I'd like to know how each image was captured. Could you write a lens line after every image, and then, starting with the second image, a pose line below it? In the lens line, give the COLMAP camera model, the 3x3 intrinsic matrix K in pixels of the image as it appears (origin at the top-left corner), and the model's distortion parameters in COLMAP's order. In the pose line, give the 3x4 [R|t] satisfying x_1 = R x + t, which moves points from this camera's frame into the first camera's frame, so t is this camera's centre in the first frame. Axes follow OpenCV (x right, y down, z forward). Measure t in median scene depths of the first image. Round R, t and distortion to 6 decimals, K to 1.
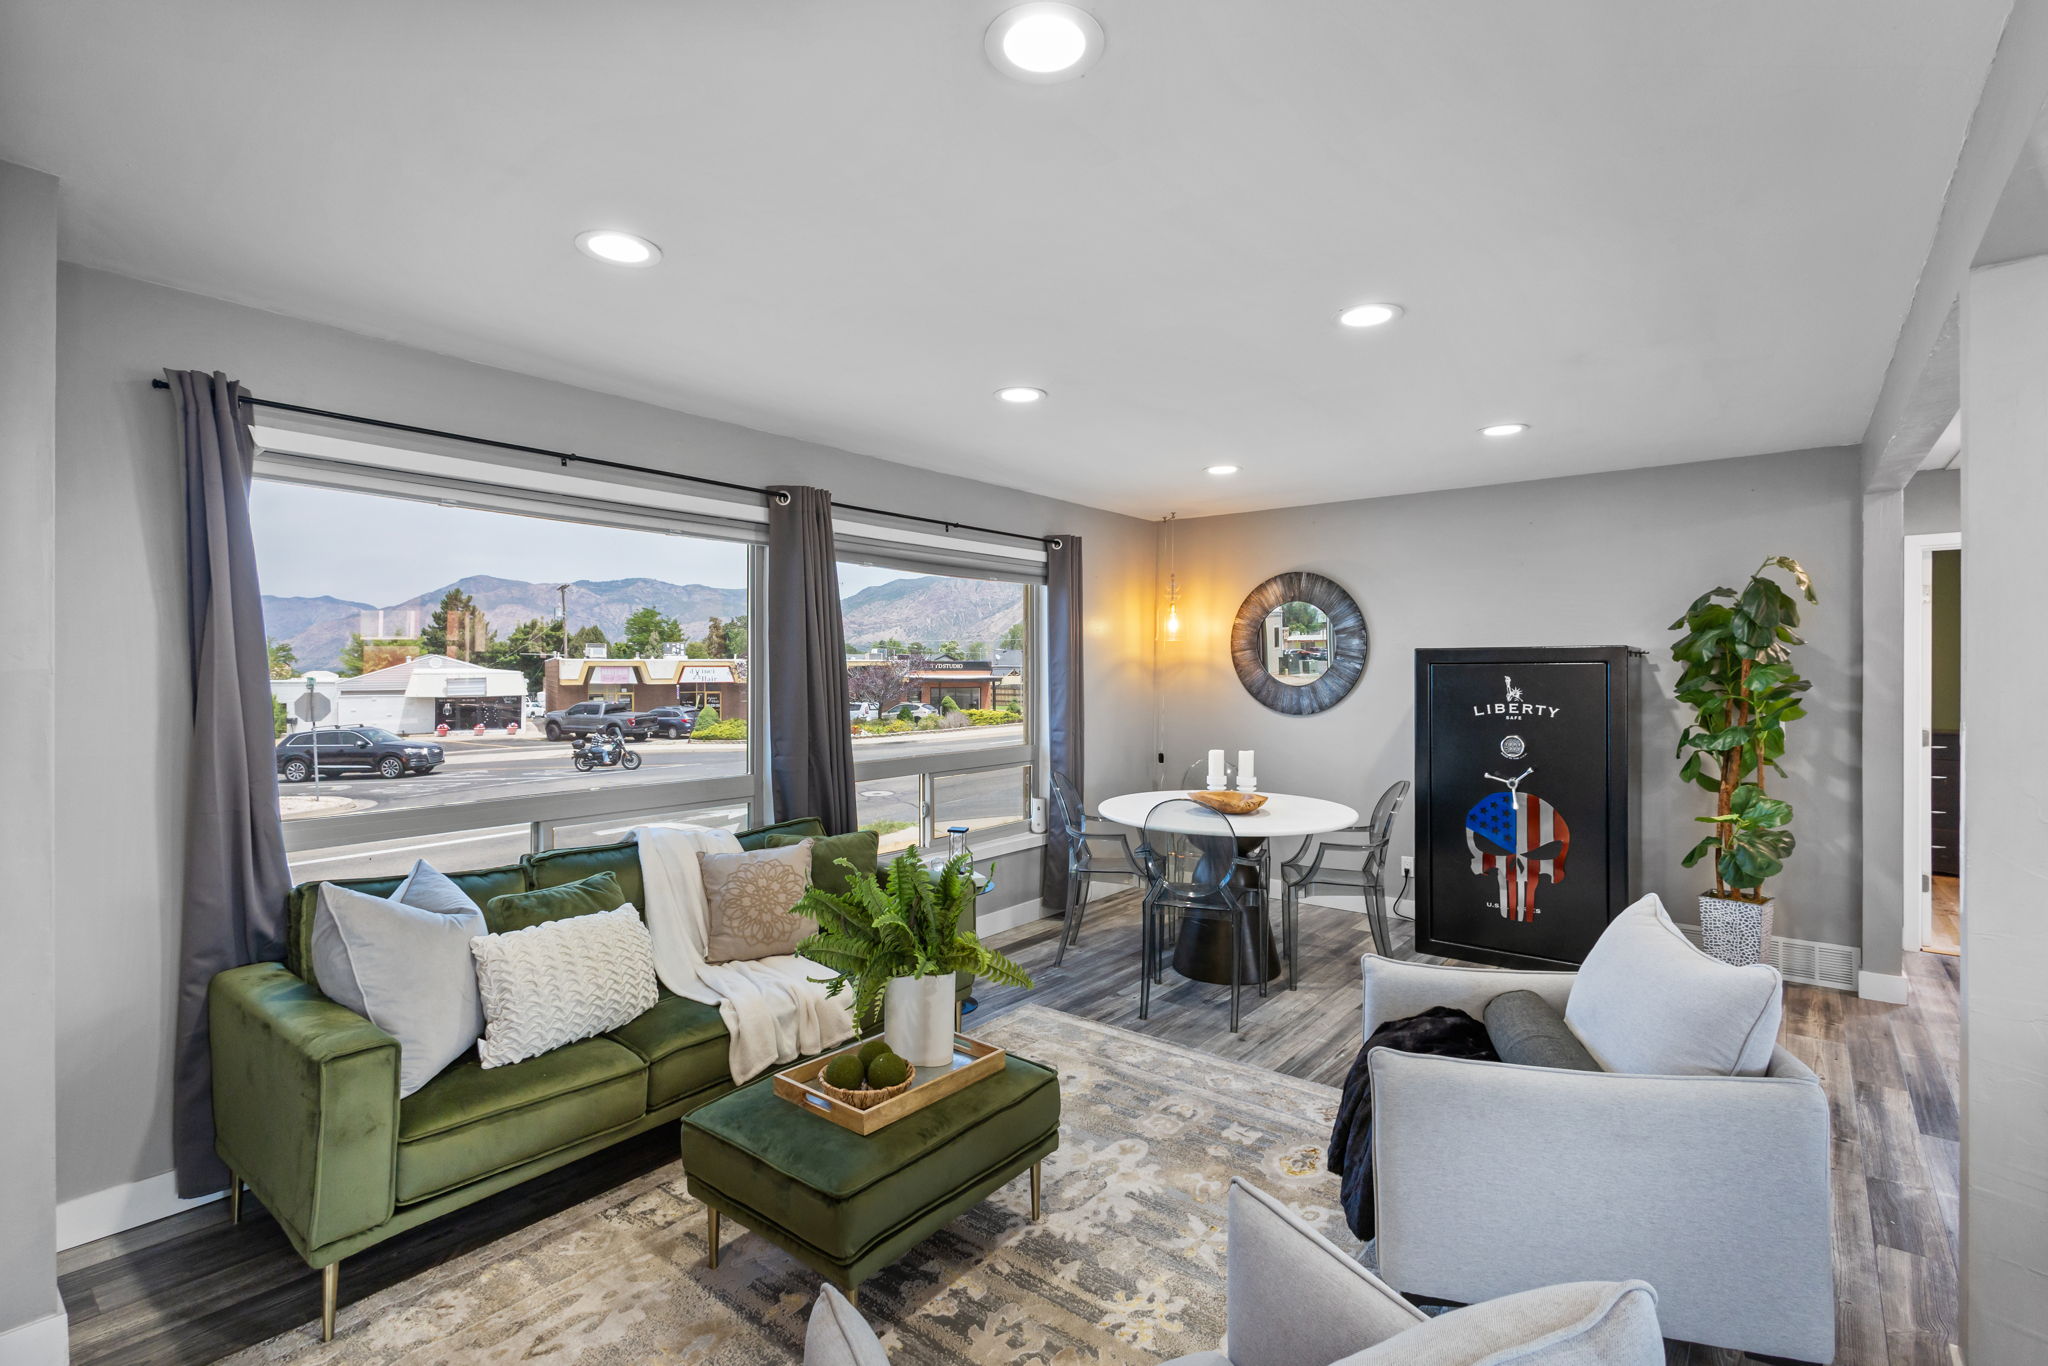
lens RADIAL K [[958.4, 0, 1037.4], [0, 958.4, 675.3], [0, 0, 1]] dist [0.012781, 0.000058]
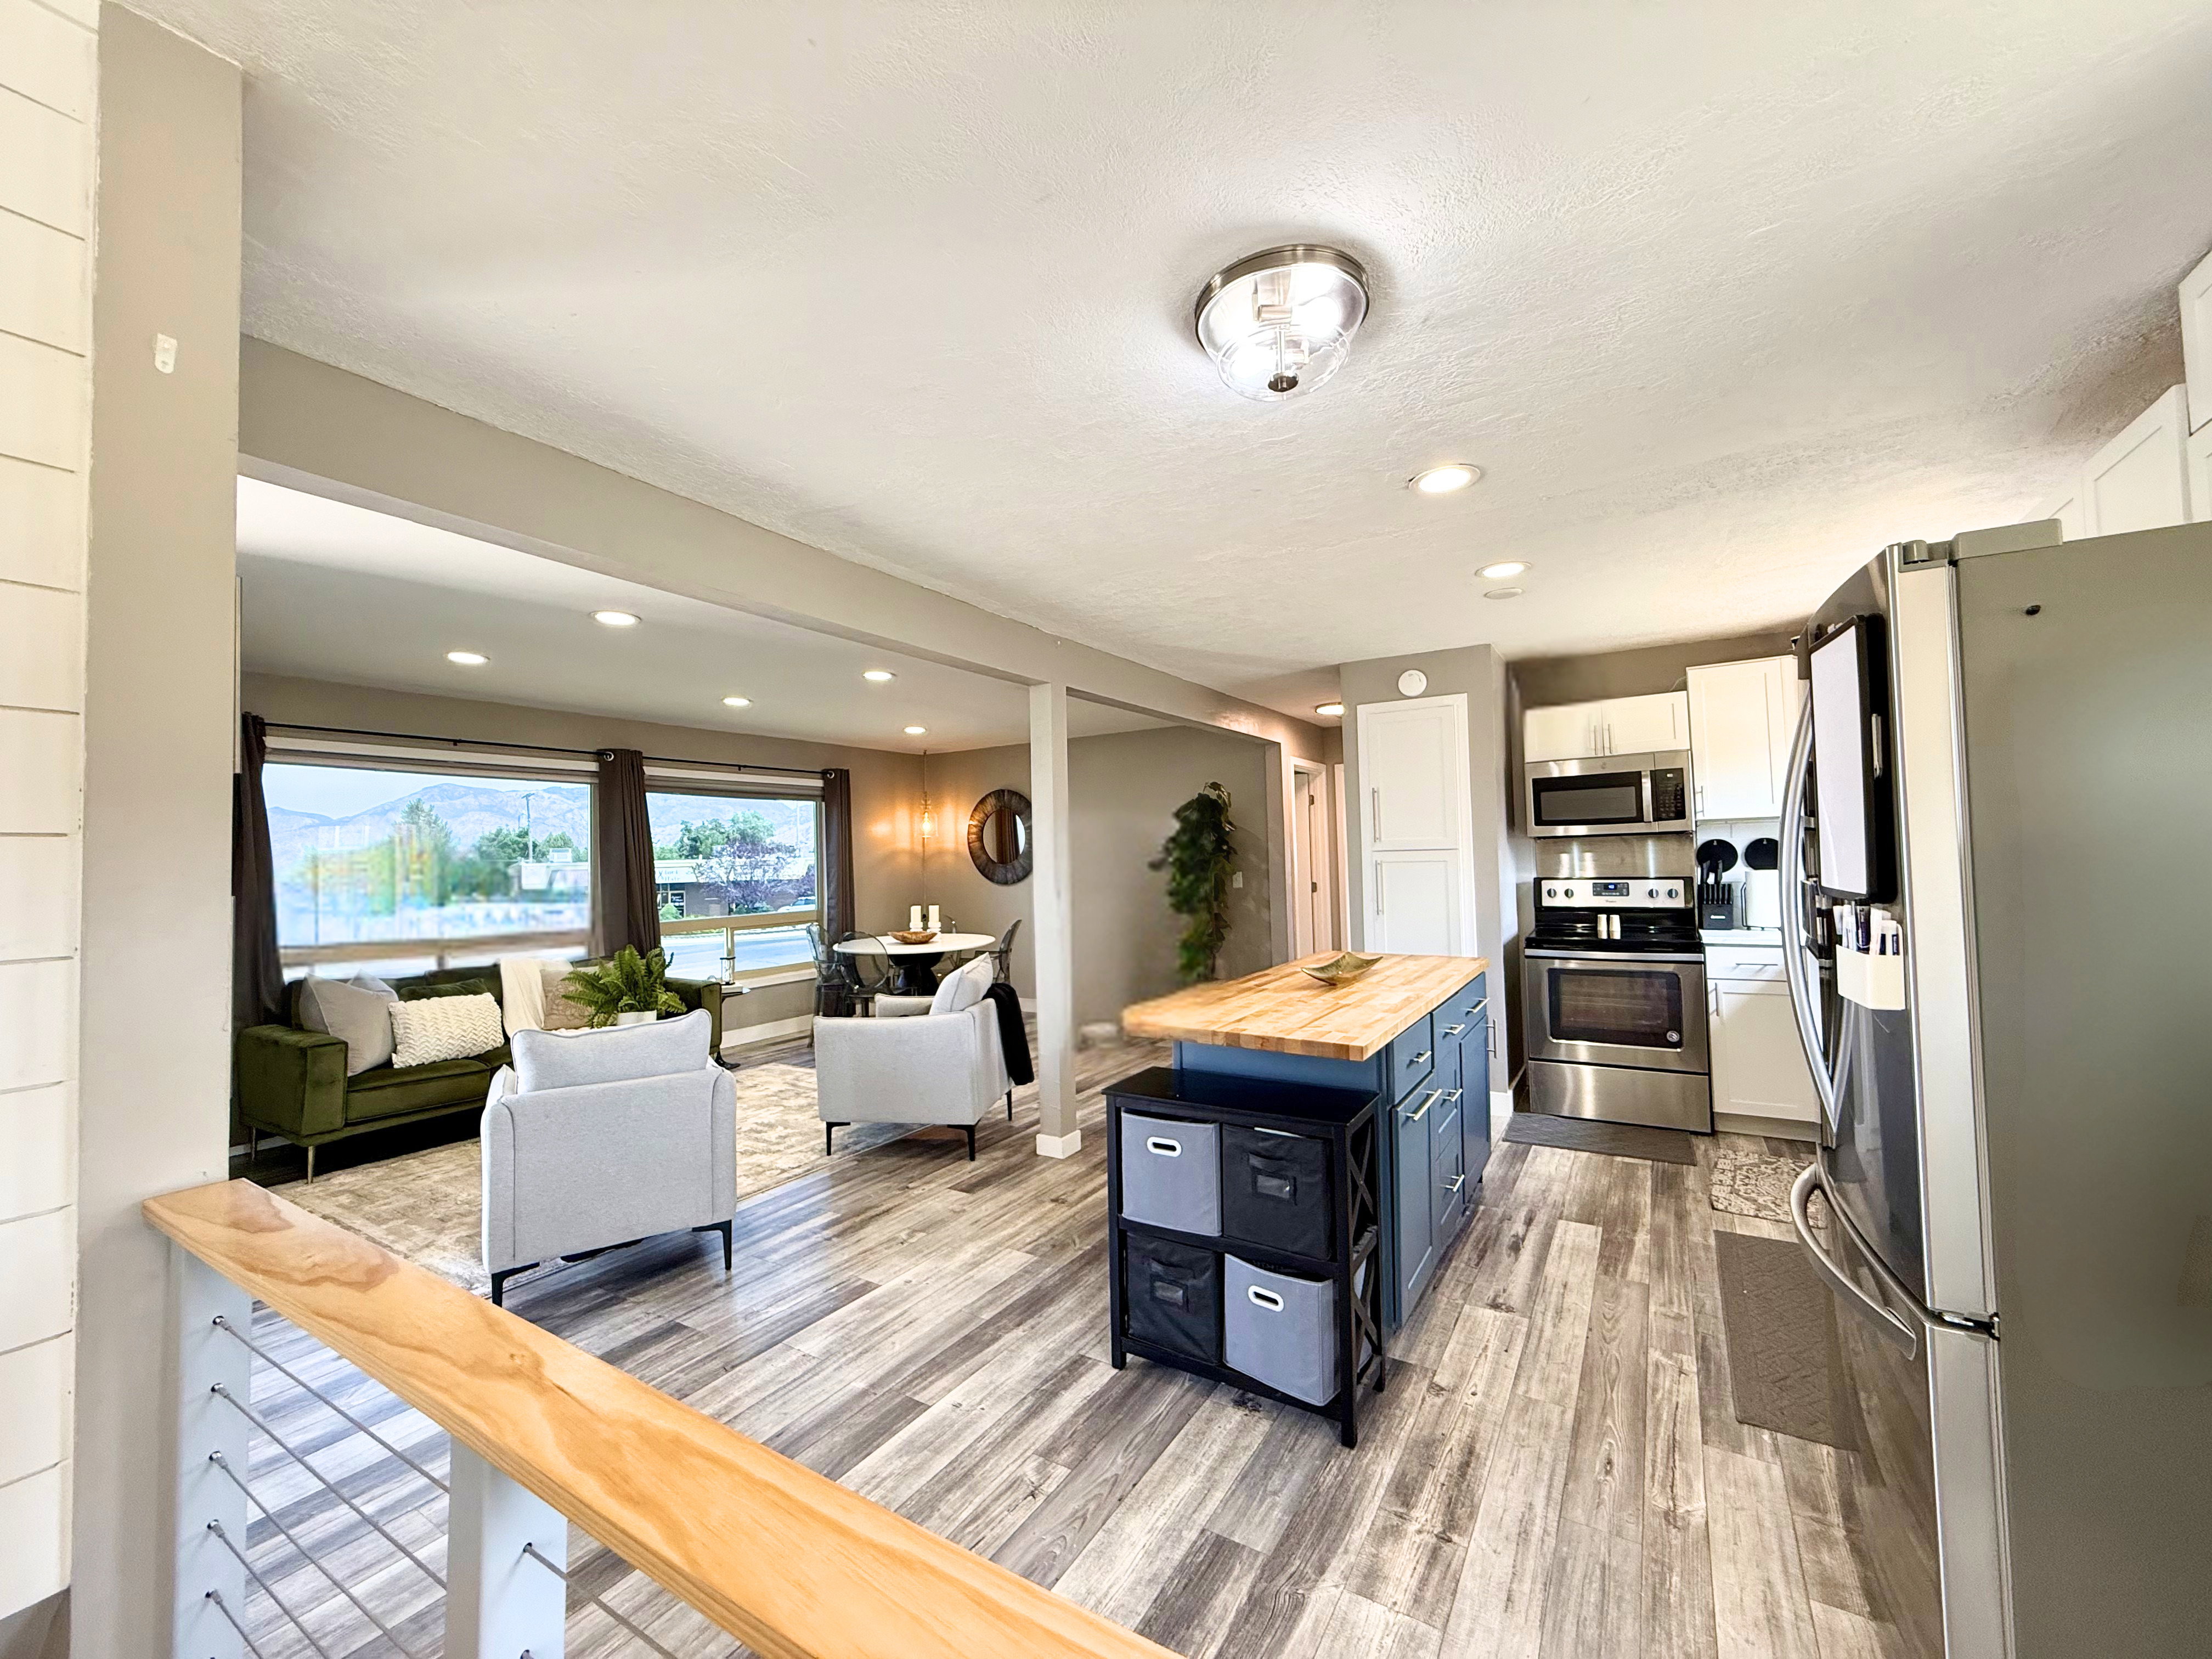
lens RADIAL K [[891.7, 0, 1106.0], [0, 891.7, 829.5], [0, 0, 1]] dist [0.007653, -0.000162]
pose [[0.993571, -0.022250, 0.111004, 0.351823], [0.026892, 0.998818, -0.040495, 0.020239], [-0.109972, 0.043219, 0.992995, -0.518709]]
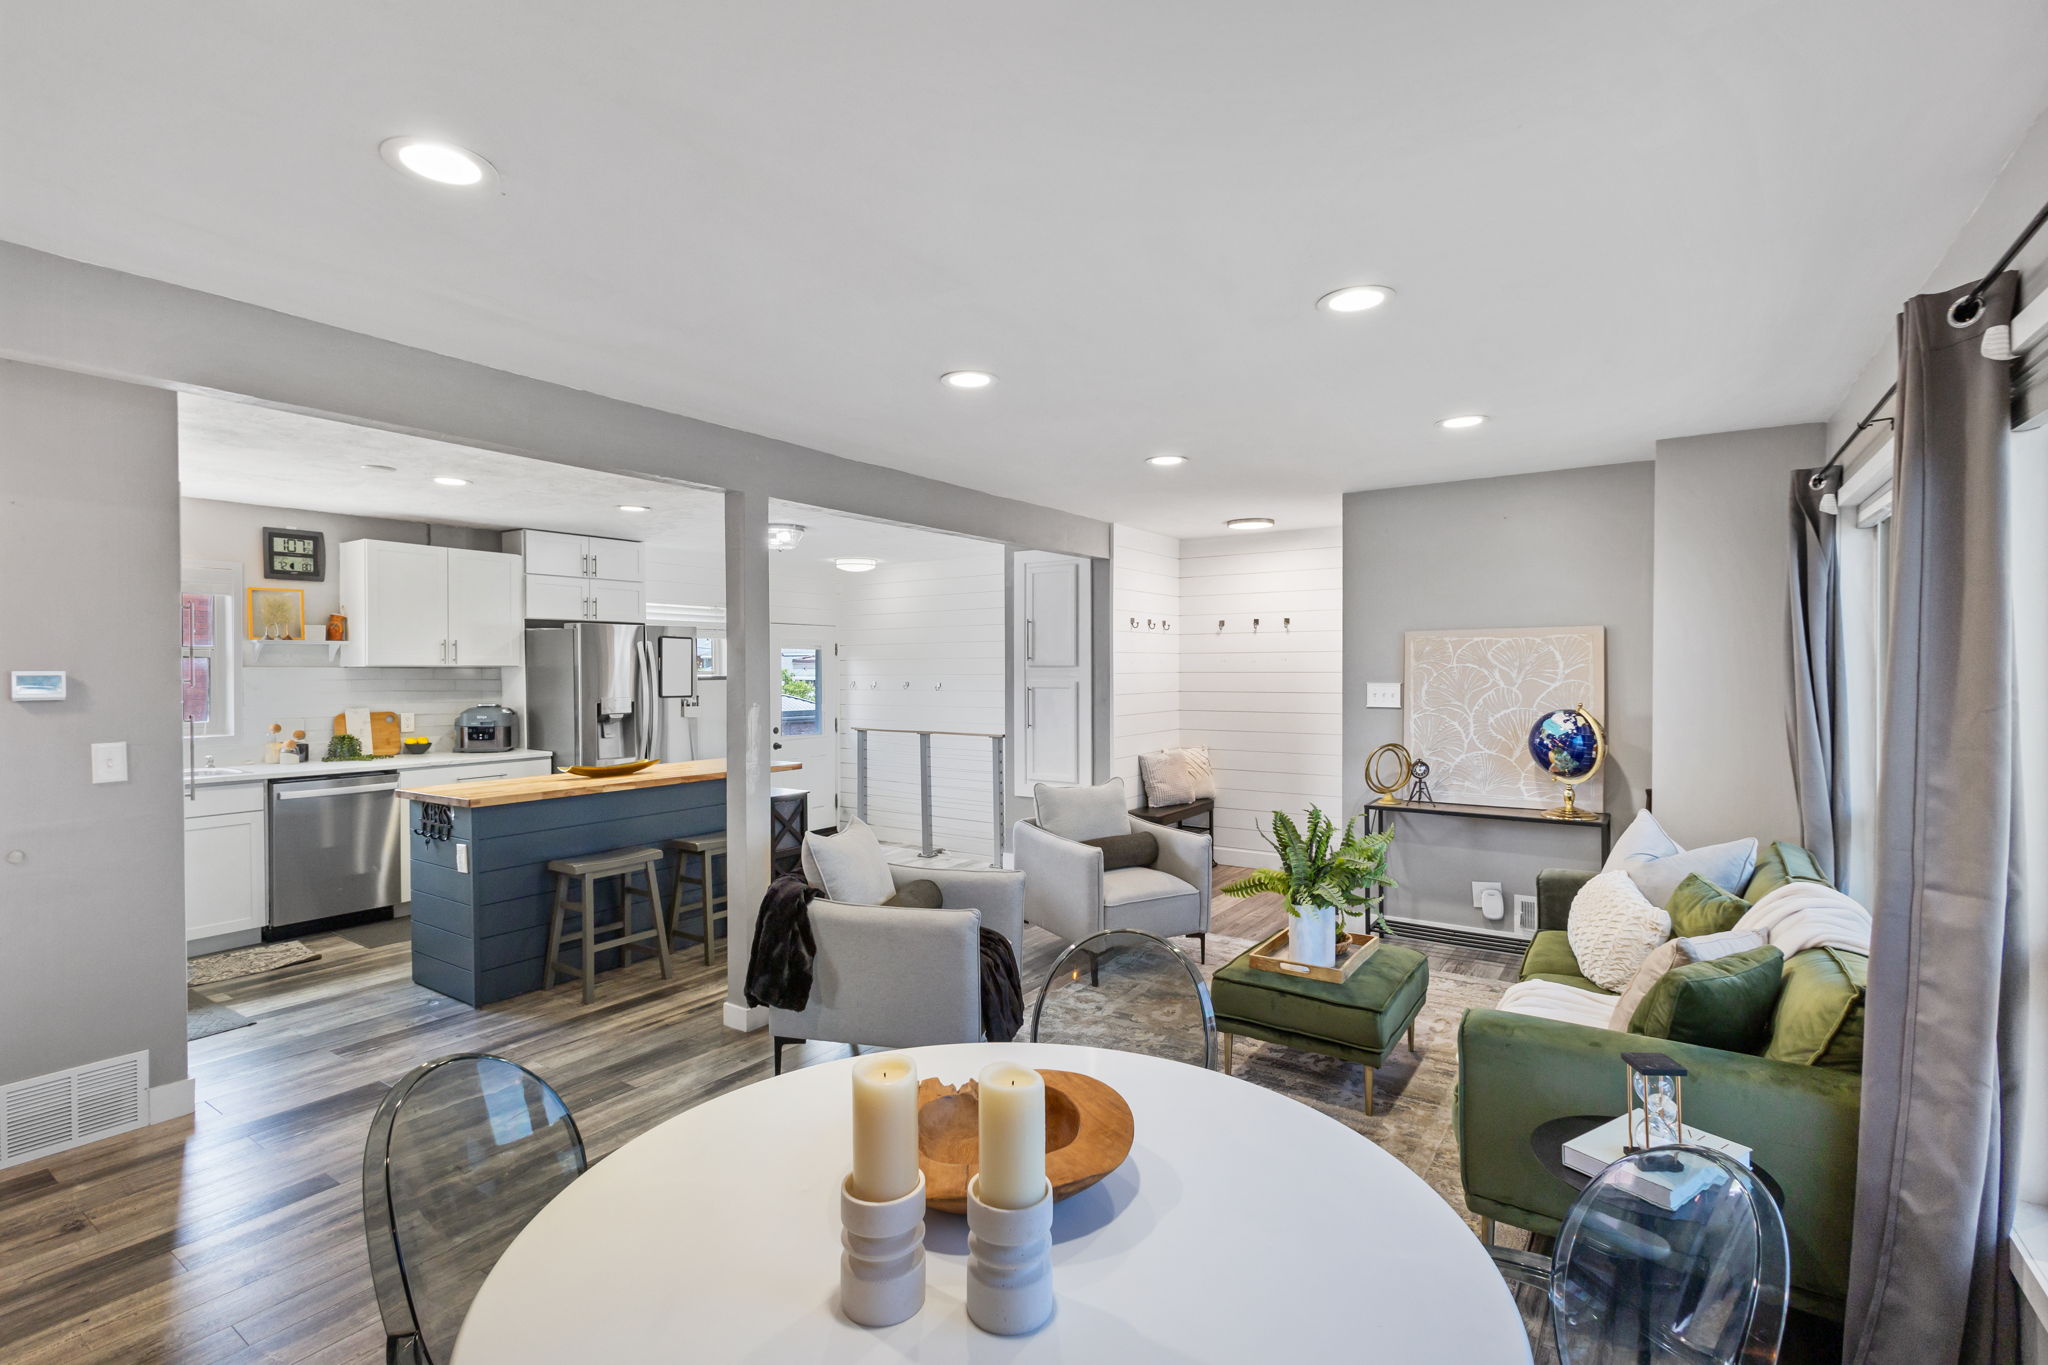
lens RADIAL K [[936.3, 0, 1024.0], [0, 936.3, 682.5], [0, 0, 1]] dist [0.004016, -0.000037]
pose [[-0.997771, 0.003707, -0.066633, 0.201317], [0.002031, 0.999680, 0.025203, -0.020652], [0.066705, 0.025012, -0.997459, 1.298263]]
